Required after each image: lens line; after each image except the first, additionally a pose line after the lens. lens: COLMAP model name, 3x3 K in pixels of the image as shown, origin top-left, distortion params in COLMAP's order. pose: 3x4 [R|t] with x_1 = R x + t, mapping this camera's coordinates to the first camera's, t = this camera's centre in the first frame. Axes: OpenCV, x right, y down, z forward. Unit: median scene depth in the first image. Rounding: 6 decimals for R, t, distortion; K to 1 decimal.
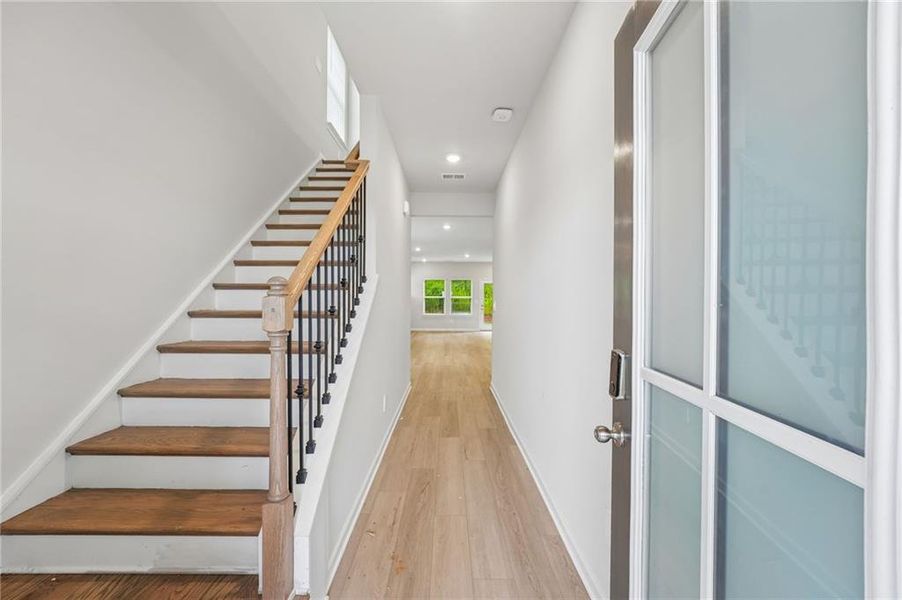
lens RADIAL K [[378.4, 0, 446.8], [0, 378.4, 297.1], [0, 0, 1]] dist [-0.023380, 0.000231]
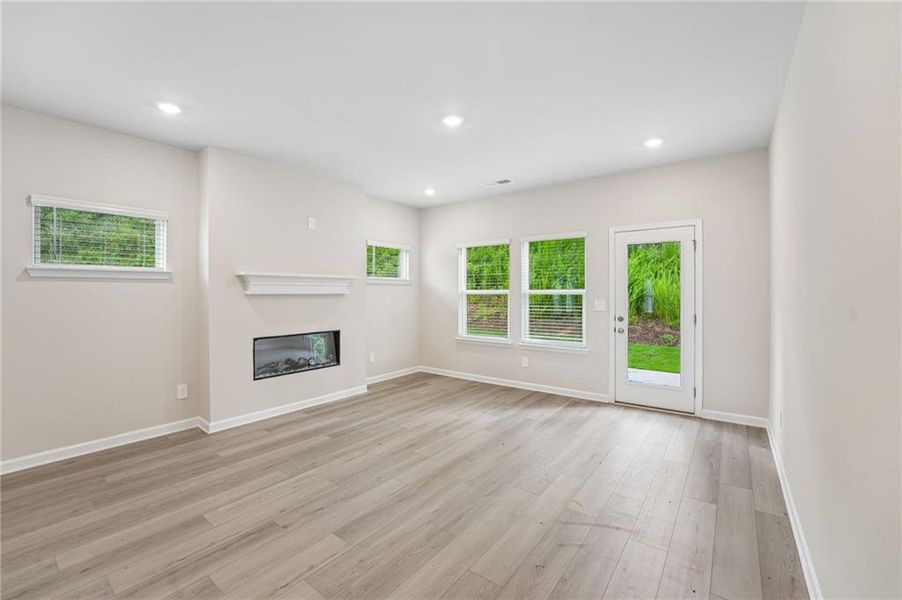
lens RADIAL K [[374.4, 0, 448.8], [0, 374.4, 295.0], [0, 0, 1]] dist [-0.026039, 0.000211]
pose [[0.793937, -0.003223, -0.607992, 0.164592], [0.009354, 0.999932, 0.006913, 0.000437], [0.607928, -0.011175, 0.793913, 0.680707]]
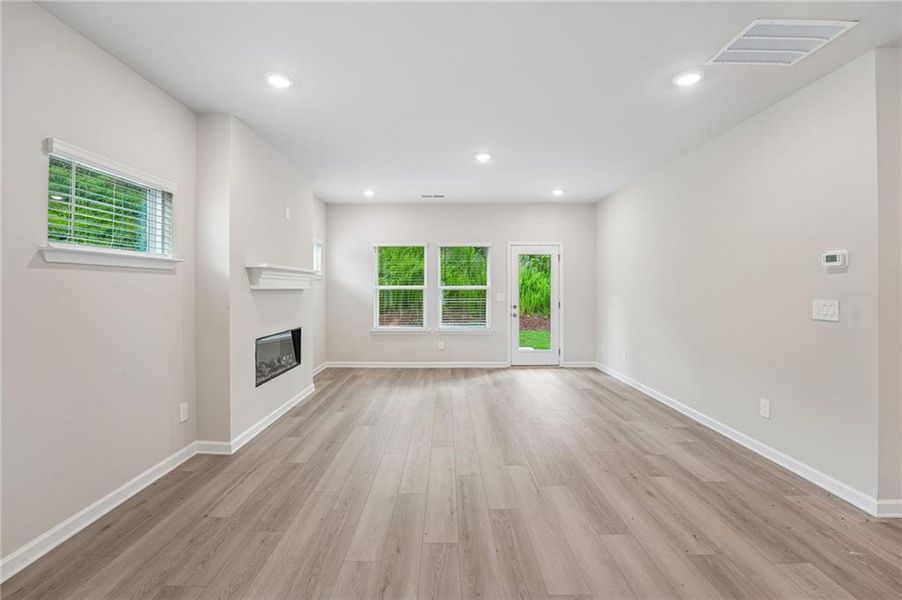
lens RADIAL K [[379.5, 0, 446.5], [0, 379.5, 285.5], [0, 0, 1]] dist [-0.018301, 0.000325]
pose [[0.999990, -0.004479, 0.000636, 0.017881], [0.004480, 0.999989, -0.001400, -0.000890], [-0.000630, 0.001403, 0.999999, 0.572886]]
